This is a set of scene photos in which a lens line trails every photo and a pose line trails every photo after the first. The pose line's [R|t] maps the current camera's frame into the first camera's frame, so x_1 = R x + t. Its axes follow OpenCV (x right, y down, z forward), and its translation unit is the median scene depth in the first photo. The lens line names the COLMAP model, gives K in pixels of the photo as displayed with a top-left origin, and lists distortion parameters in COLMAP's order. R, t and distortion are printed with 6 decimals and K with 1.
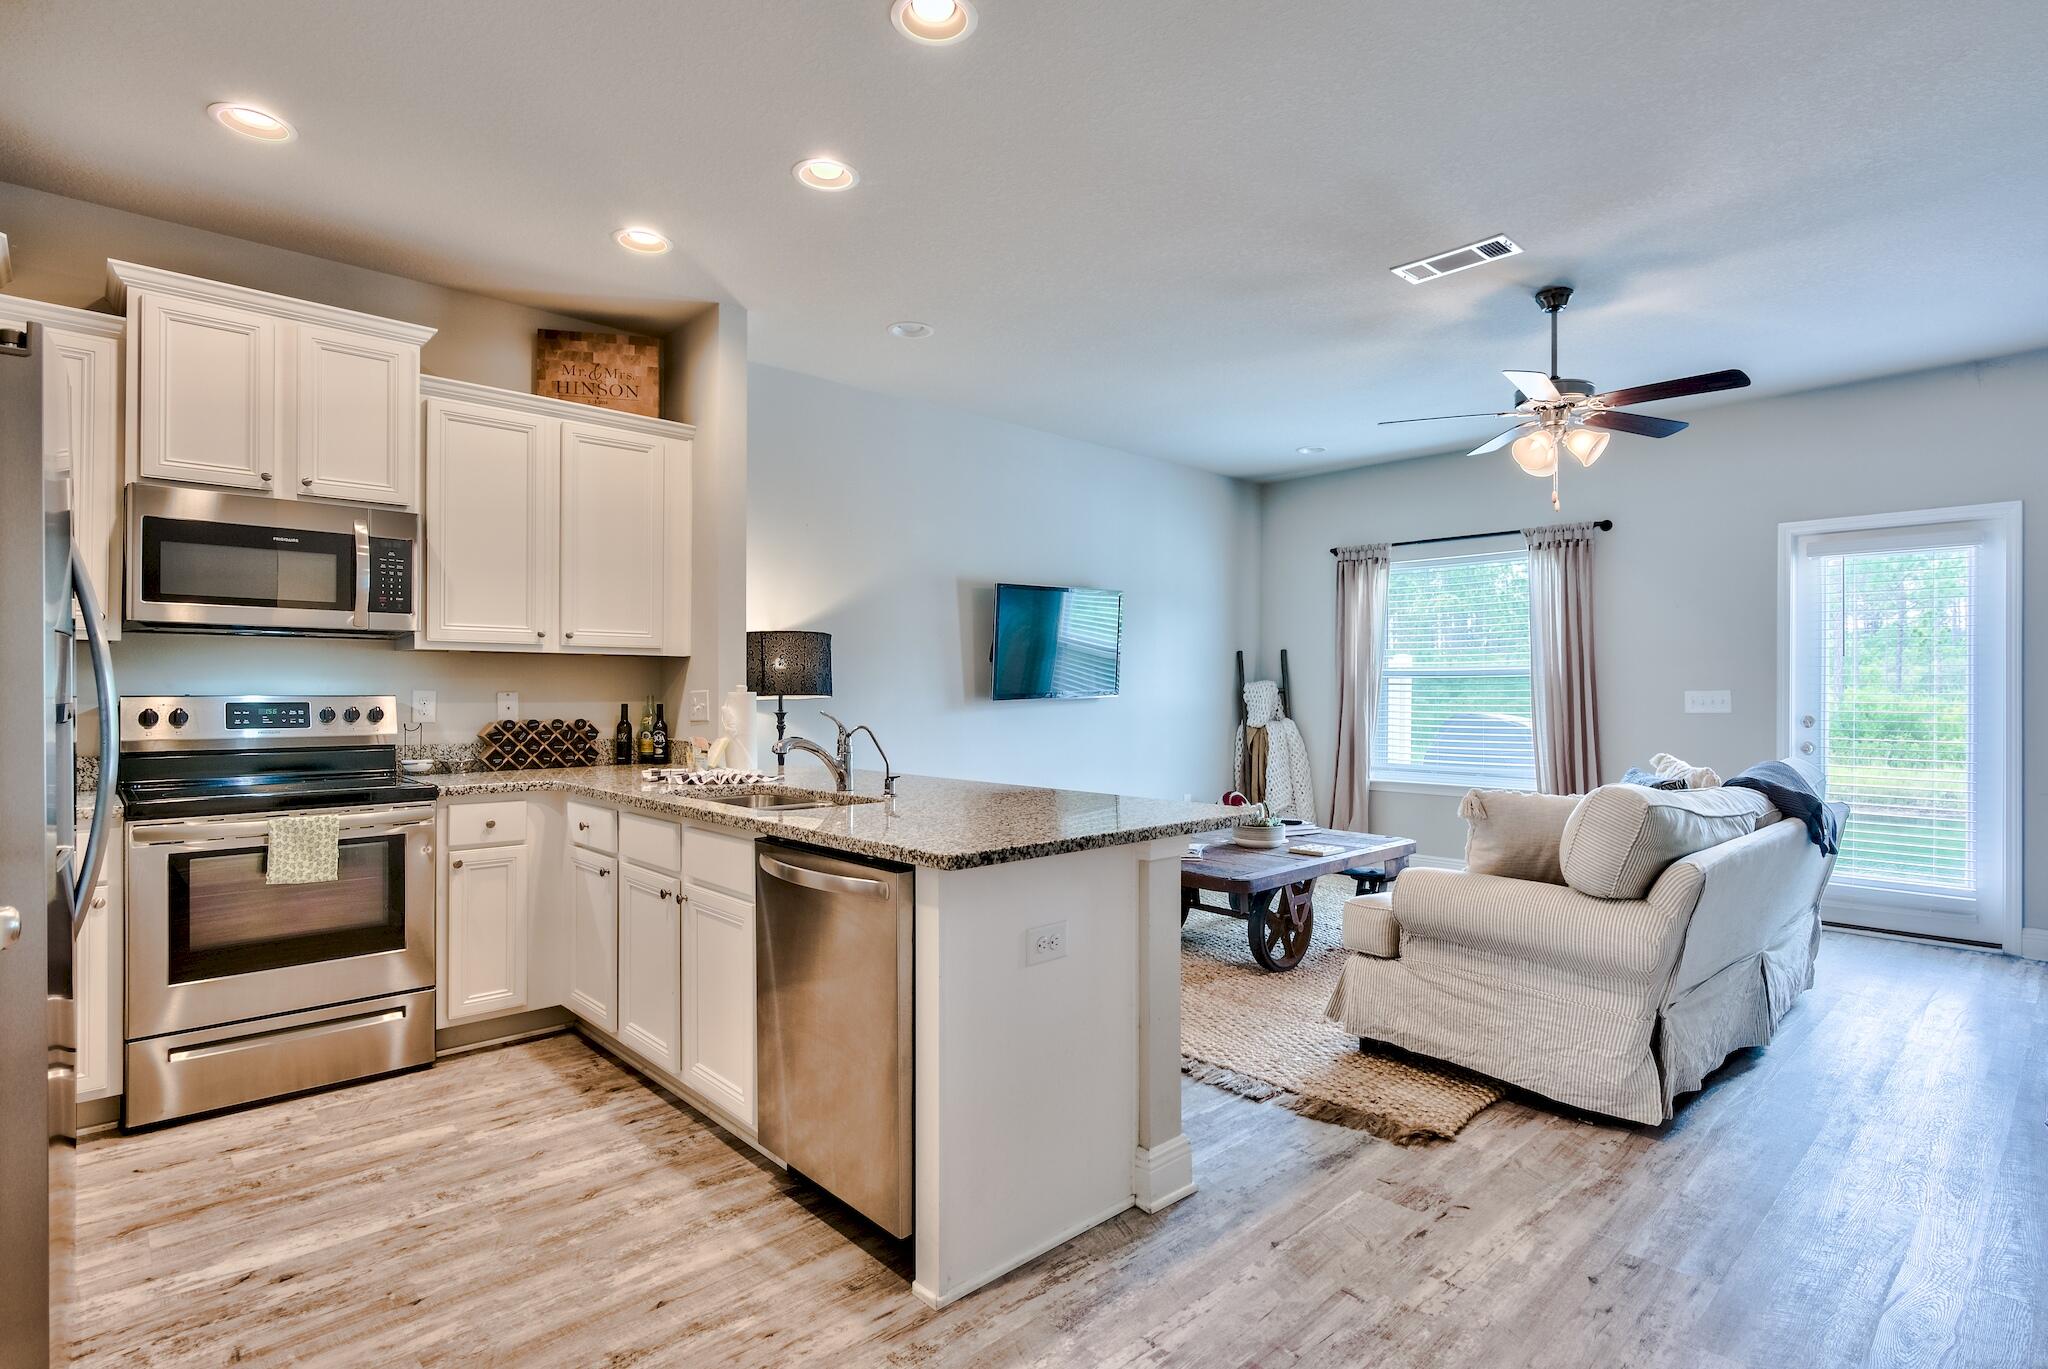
lens RADIAL K [[1019.0, 0, 1041.2], [0, 1019.0, 681.6], [0, 0, 1]] dist [-0.002490, 0.000033]
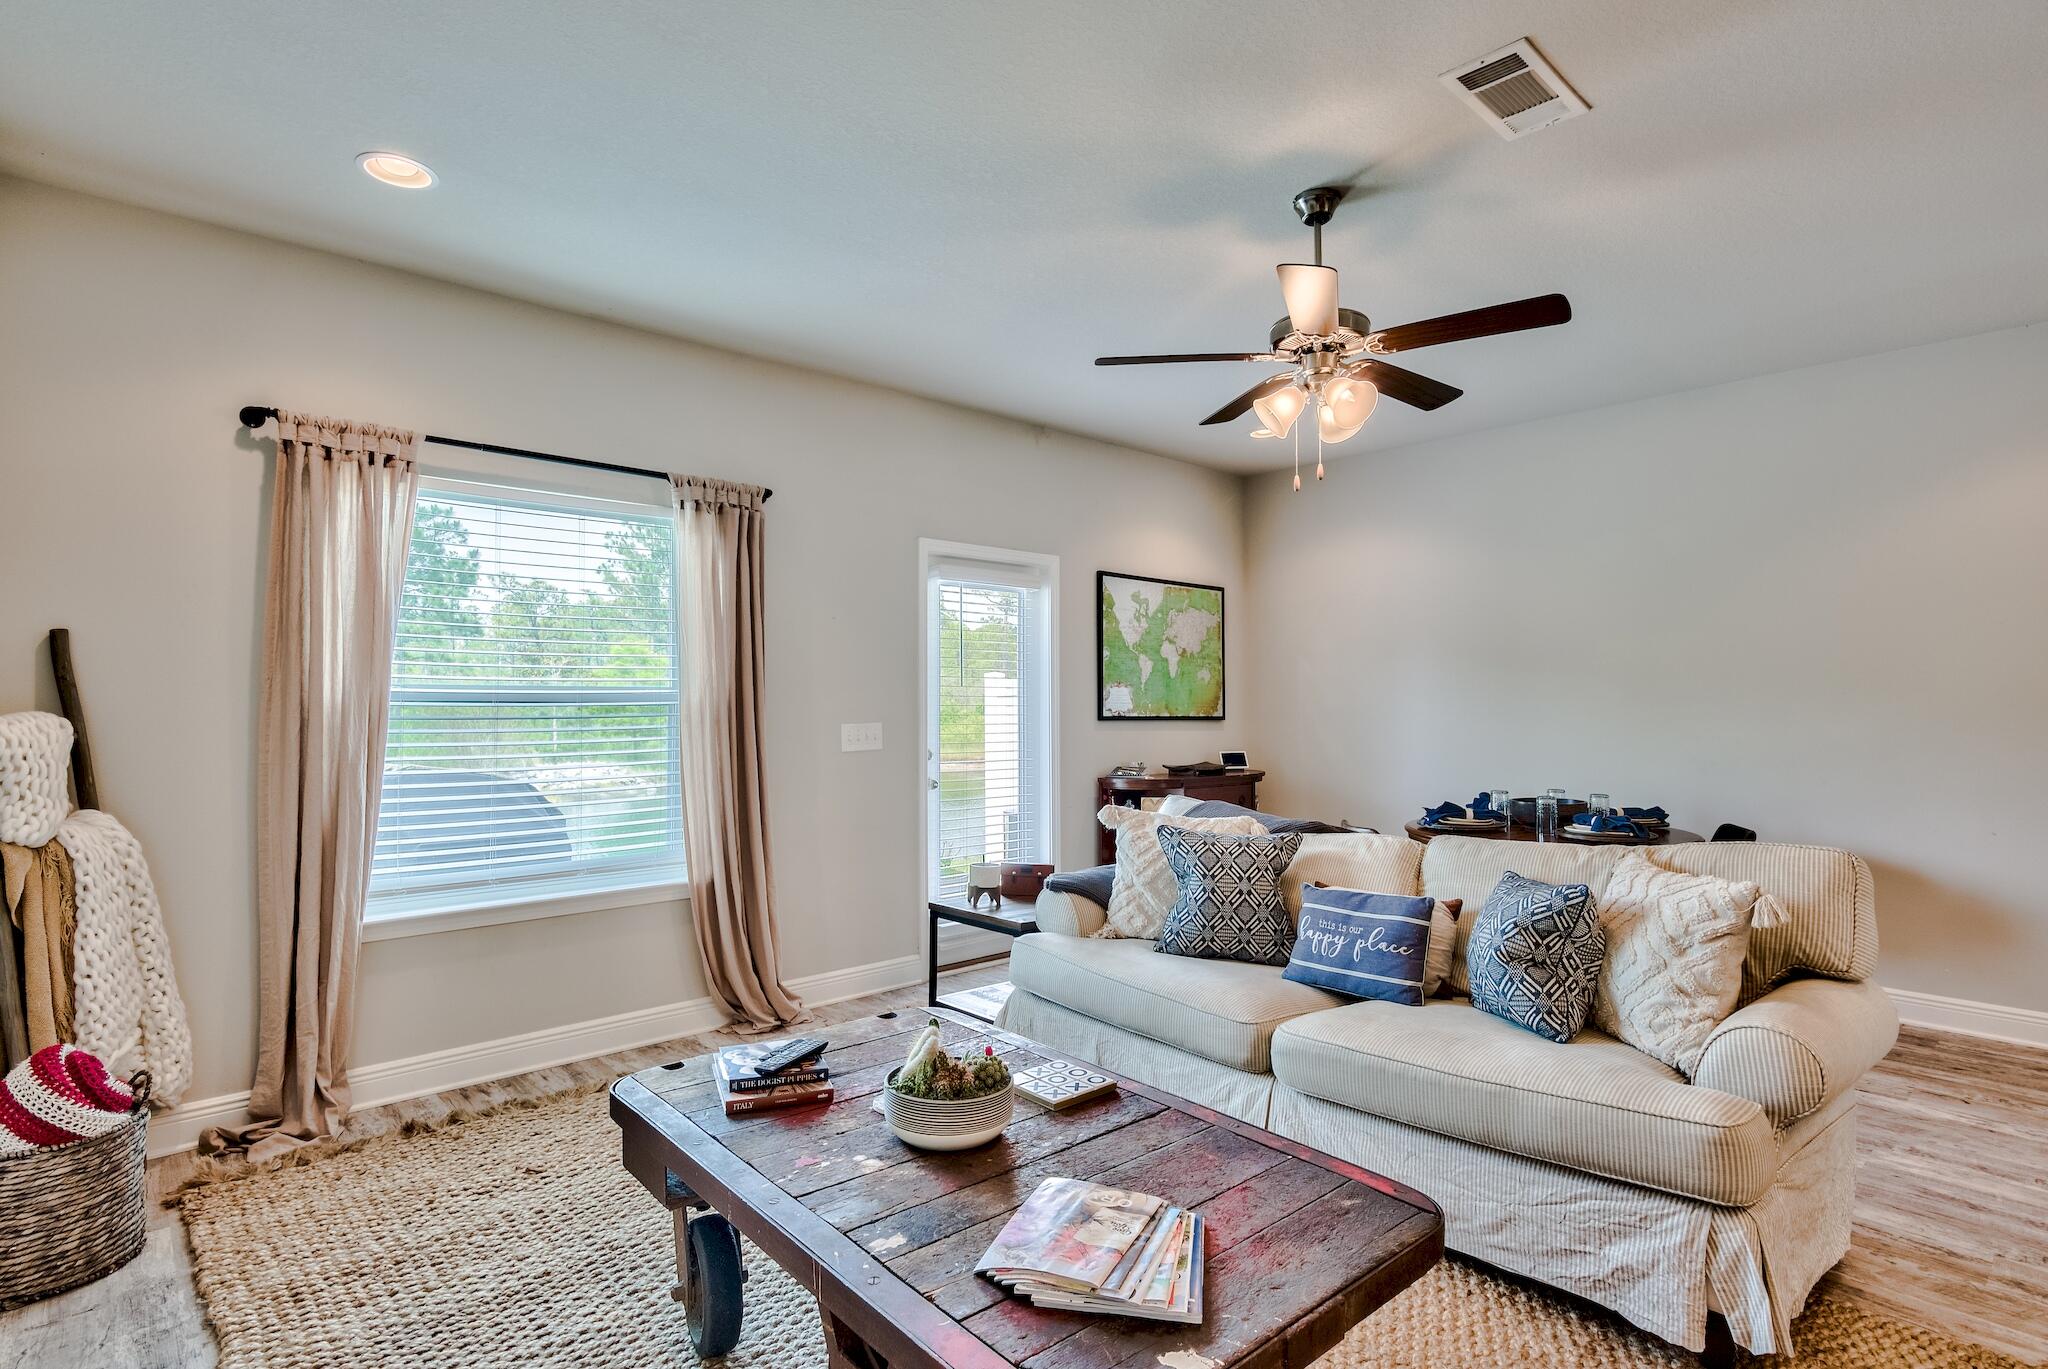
lens RADIAL K [[1023.2, 0, 1025.8], [0, 1023.2, 680.4], [0, 0, 1]] dist [-0.003229, -0.000499]
pose [[0.030224, 0.023675, 0.999263, -0.268627], [-0.005262, 0.999709, -0.023527, -0.011633], [-0.999529, -0.004547, 0.030340, 1.331235]]
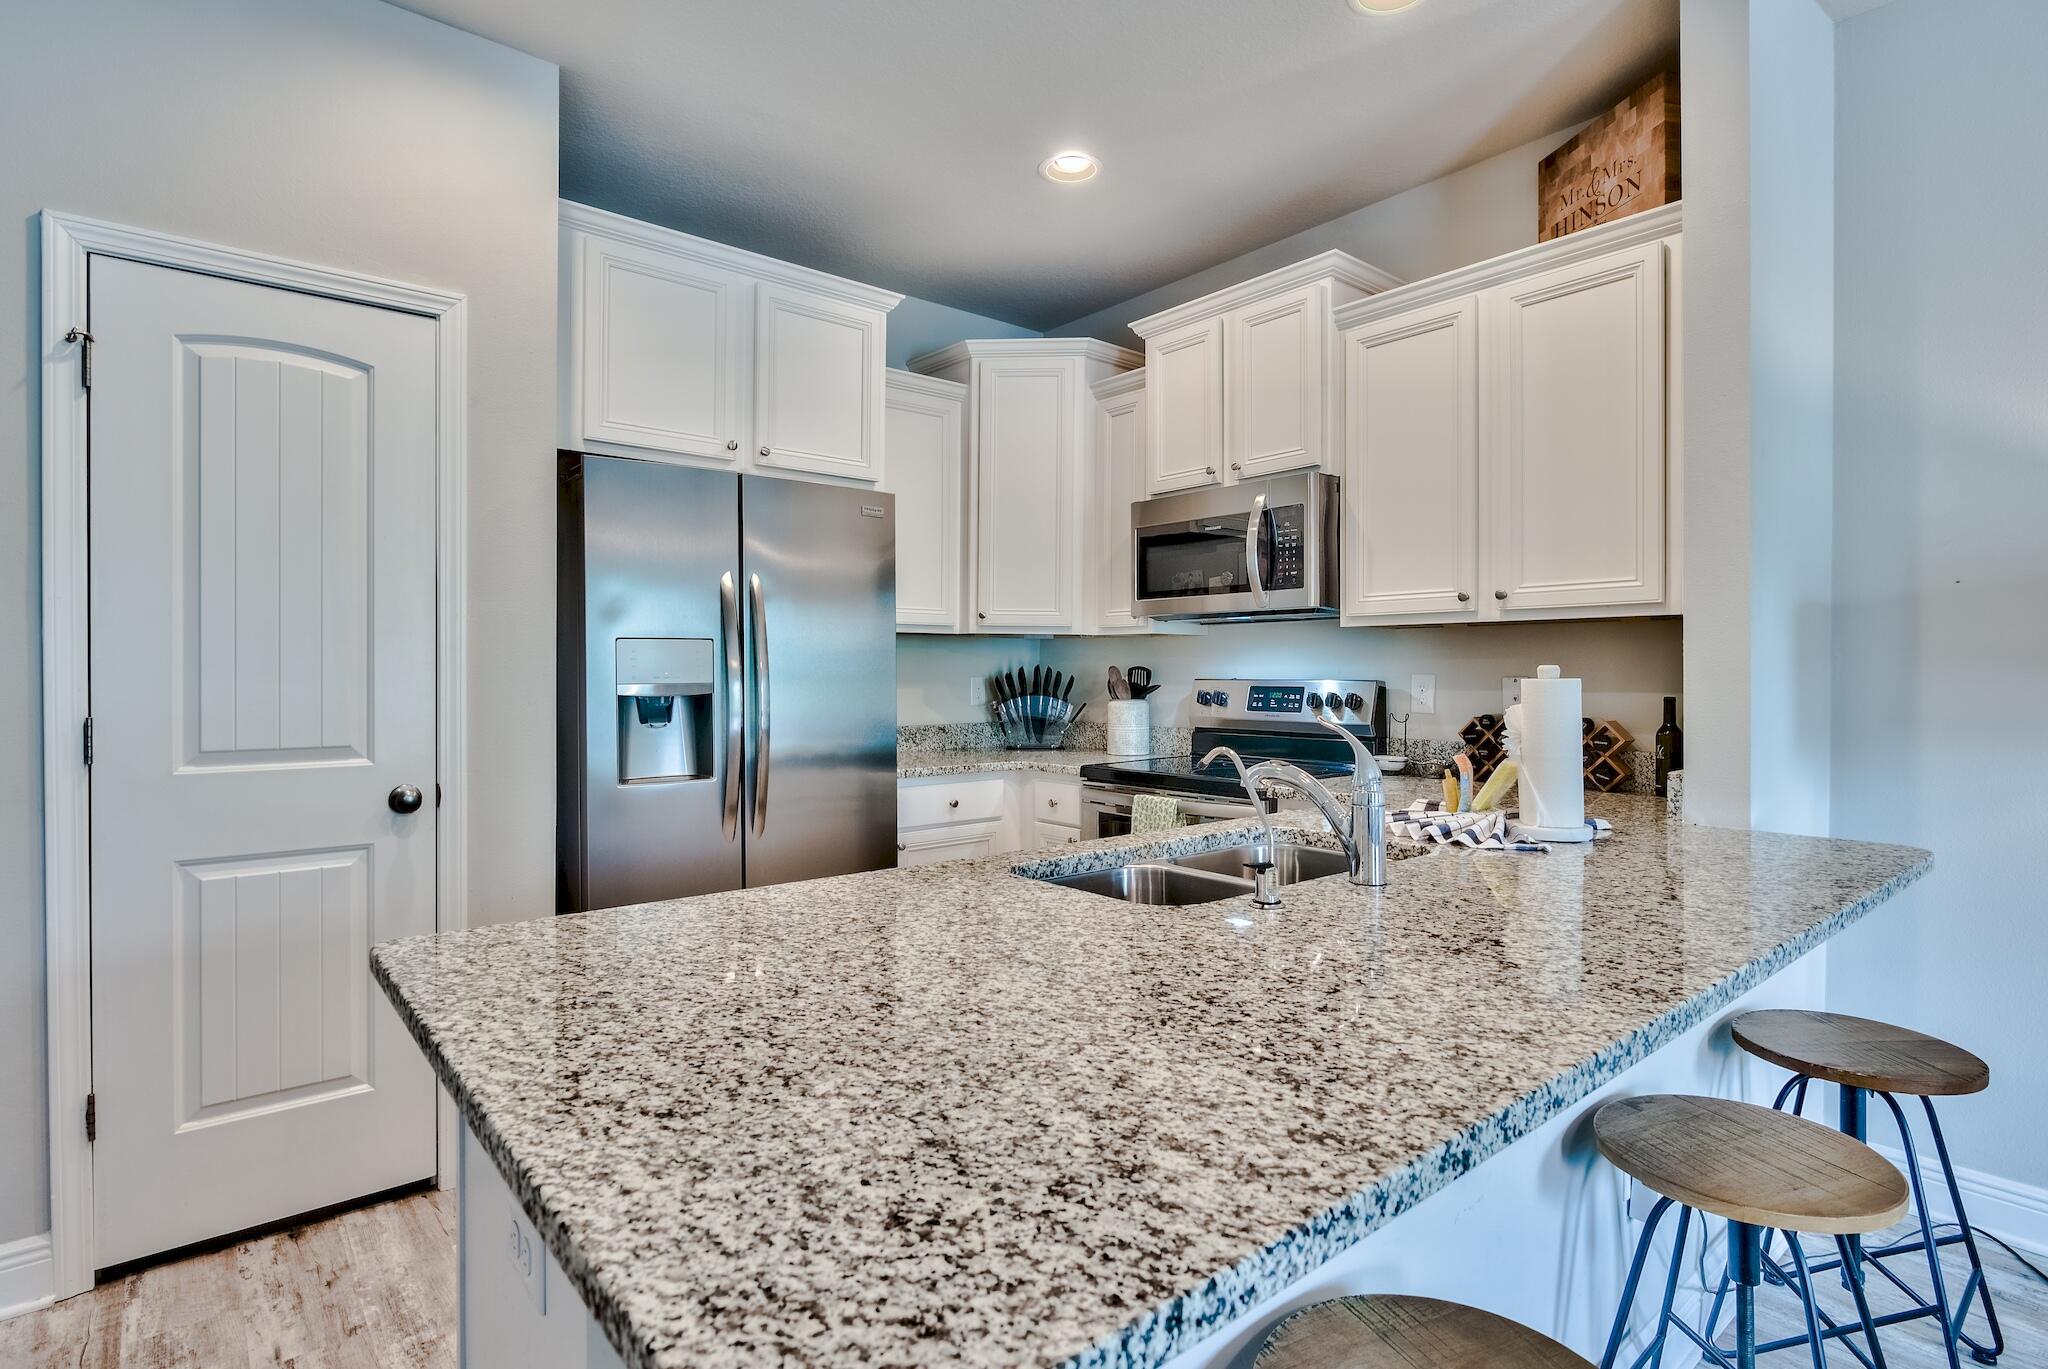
lens RADIAL K [[1023.2, 0, 1025.8], [0, 1023.2, 680.4], [0, 0, 1]] dist [-0.003229, -0.000499]
pose [[-0.061778, 0.006026, -0.998072, 0.272509], [0.007958, 0.999953, 0.005545, 0.006706], [0.998058, -0.007600, -0.061823, 0.788455]]
